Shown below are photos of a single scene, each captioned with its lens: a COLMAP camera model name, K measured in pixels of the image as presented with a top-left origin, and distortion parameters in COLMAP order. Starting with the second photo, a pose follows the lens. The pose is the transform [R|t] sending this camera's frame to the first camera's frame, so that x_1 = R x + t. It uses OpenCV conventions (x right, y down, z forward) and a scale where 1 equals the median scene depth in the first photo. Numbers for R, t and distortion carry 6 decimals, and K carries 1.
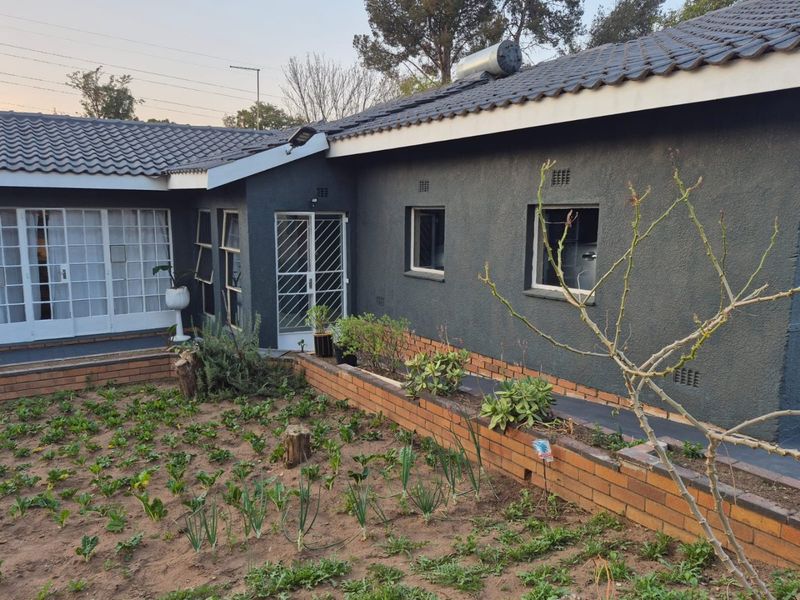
lens RADIAL K [[588.3, 0, 397.5], [0, 588.3, 303.6], [0, 0, 1]] dist [0.099546, -0.099152]
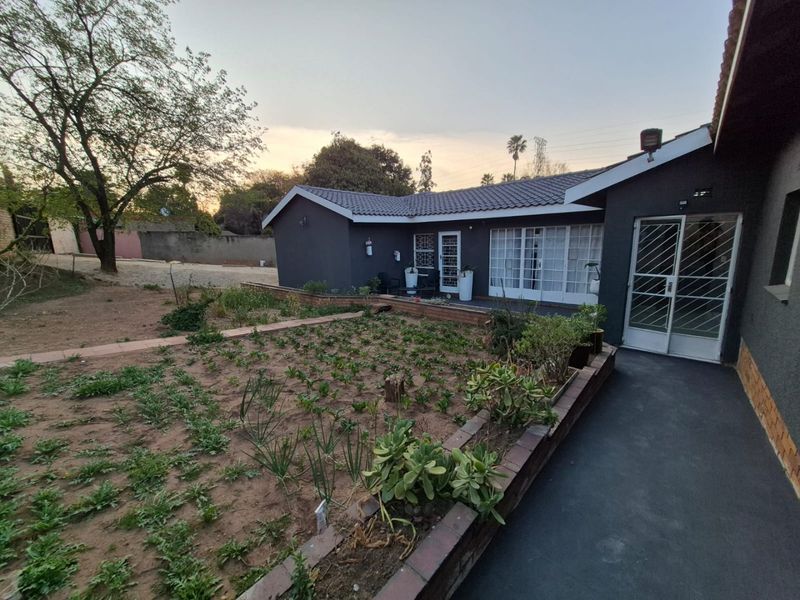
lens RADIAL K [[314.6, 0, 400.0], [0, 314.6, 296.7], [0, 0, 1]] dist [0.001085, 0.000143]
pose [[0.242967, 0.159826, -0.956777, 0.261853], [-0.117931, 0.983884, 0.134406, -0.035601], [0.962839, 0.080178, 0.257900, 0.413721]]
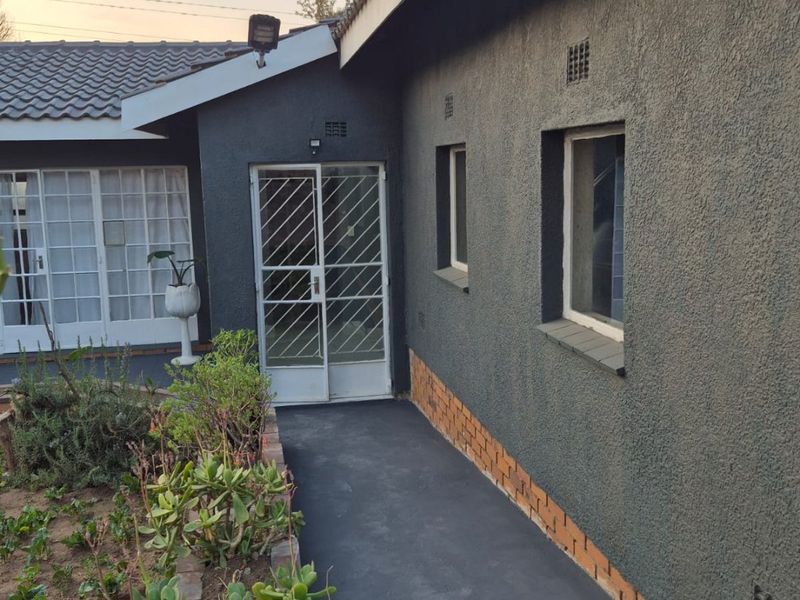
lens RADIAL K [[829.3, 0, 401.7], [0, 829.3, 283.2], [0, 0, 1]] dist [0.172884, -0.003081]
pose [[0.911685, 0.024883, -0.410136, 0.271739], [-0.030194, 0.999523, -0.006477, -0.033234], [0.409779, 0.018288, 0.912001, 0.276312]]
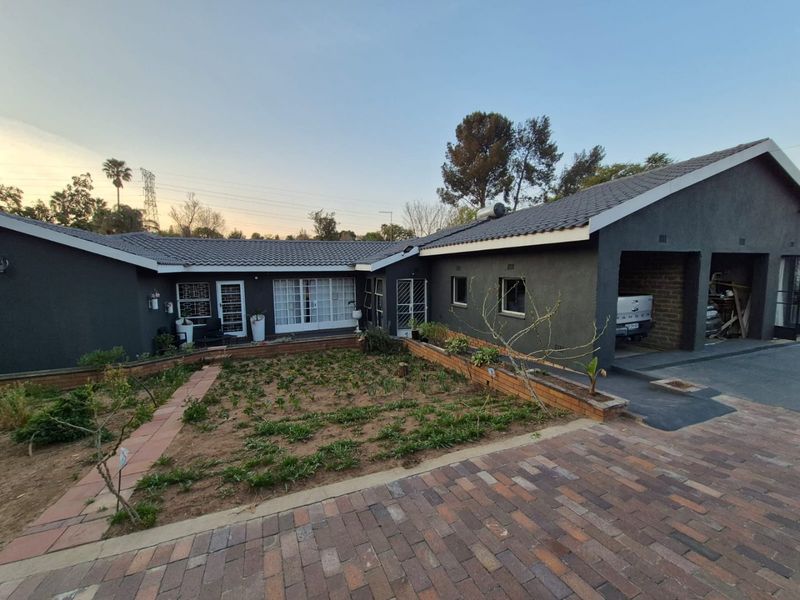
lens RADIAL K [[314.6, 0, 400.0], [0, 314.6, 296.7], [0, 0, 1]] dist [0.001085, 0.000143]
pose [[0.980541, -0.001783, -0.196308, 0.055257], [-0.011365, 0.997766, -0.065829, 0.000492], [0.195987, 0.066779, 0.978330, -0.239470]]
